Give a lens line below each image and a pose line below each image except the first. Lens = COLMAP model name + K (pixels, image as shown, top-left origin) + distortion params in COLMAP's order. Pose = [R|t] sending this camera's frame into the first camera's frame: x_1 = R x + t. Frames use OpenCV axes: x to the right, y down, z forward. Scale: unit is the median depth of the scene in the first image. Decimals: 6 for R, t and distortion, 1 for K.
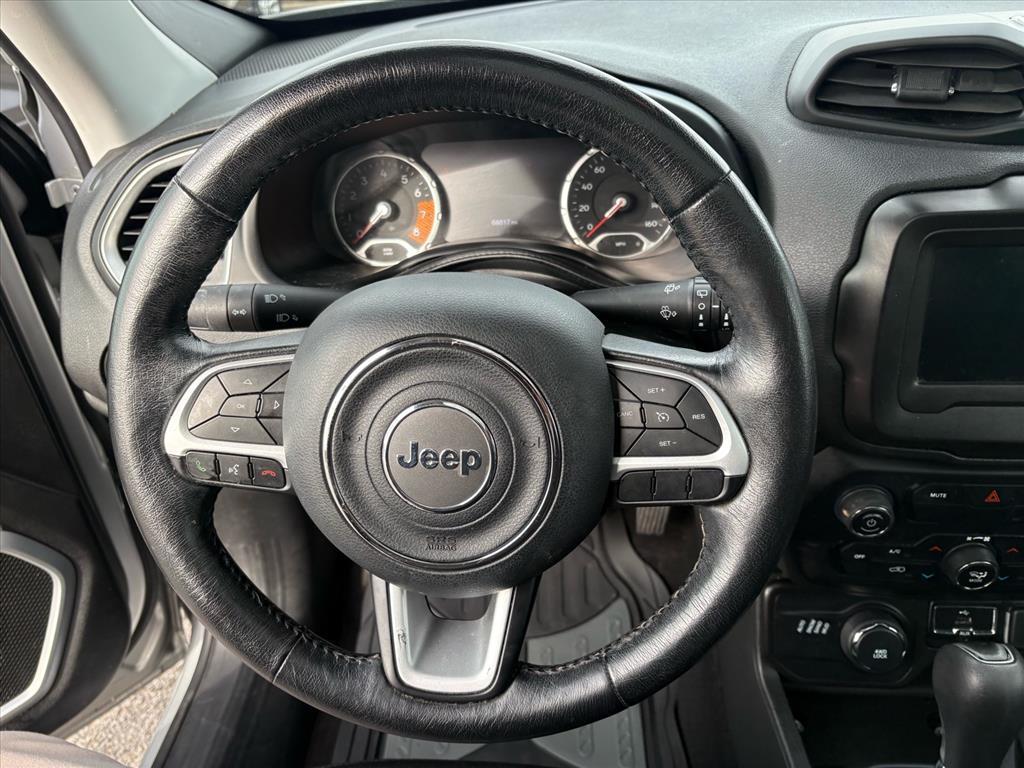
lens RADIAL K [[760.1, 0, 490.2], [0, 760.1, 387.8], [0, 0, 1]] dist [0.075079, -0.102731]
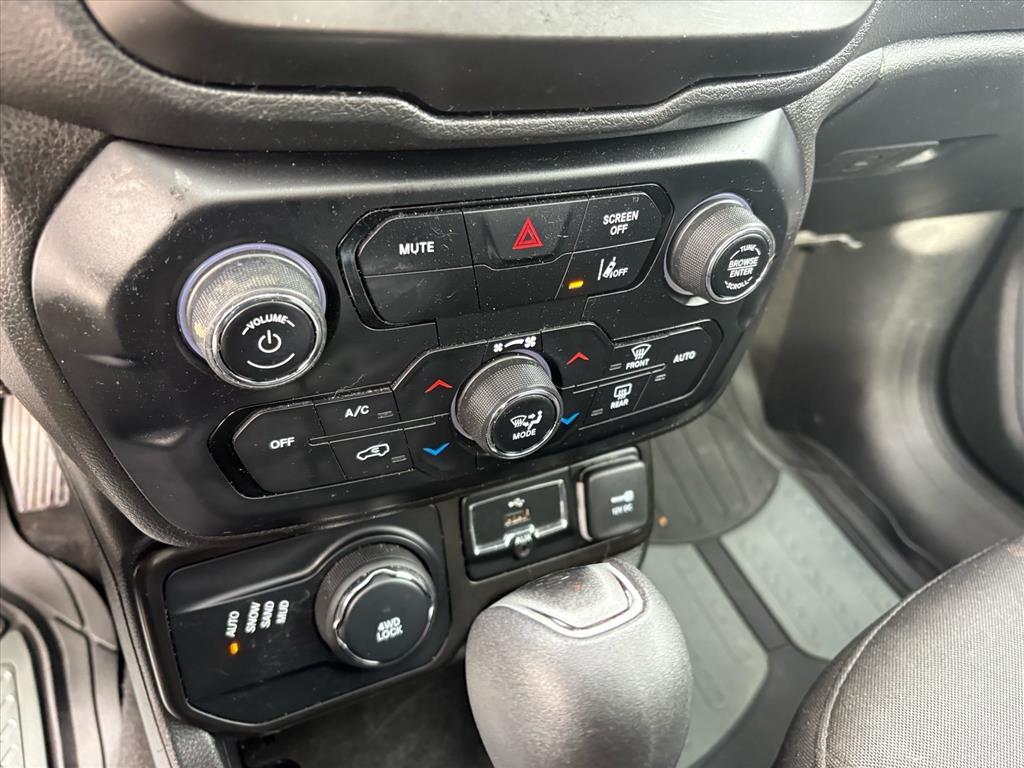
lens RADIAL K [[760.1, 0, 490.2], [0, 760.1, 387.8], [0, 0, 1]] dist [0.075079, -0.102731]
pose [[0.841971, -0.189290, 0.505227, 0.250952], [0.156965, 0.981868, 0.106286, 0.110700], [-0.516185, -0.010187, 0.856416, 0.400983]]
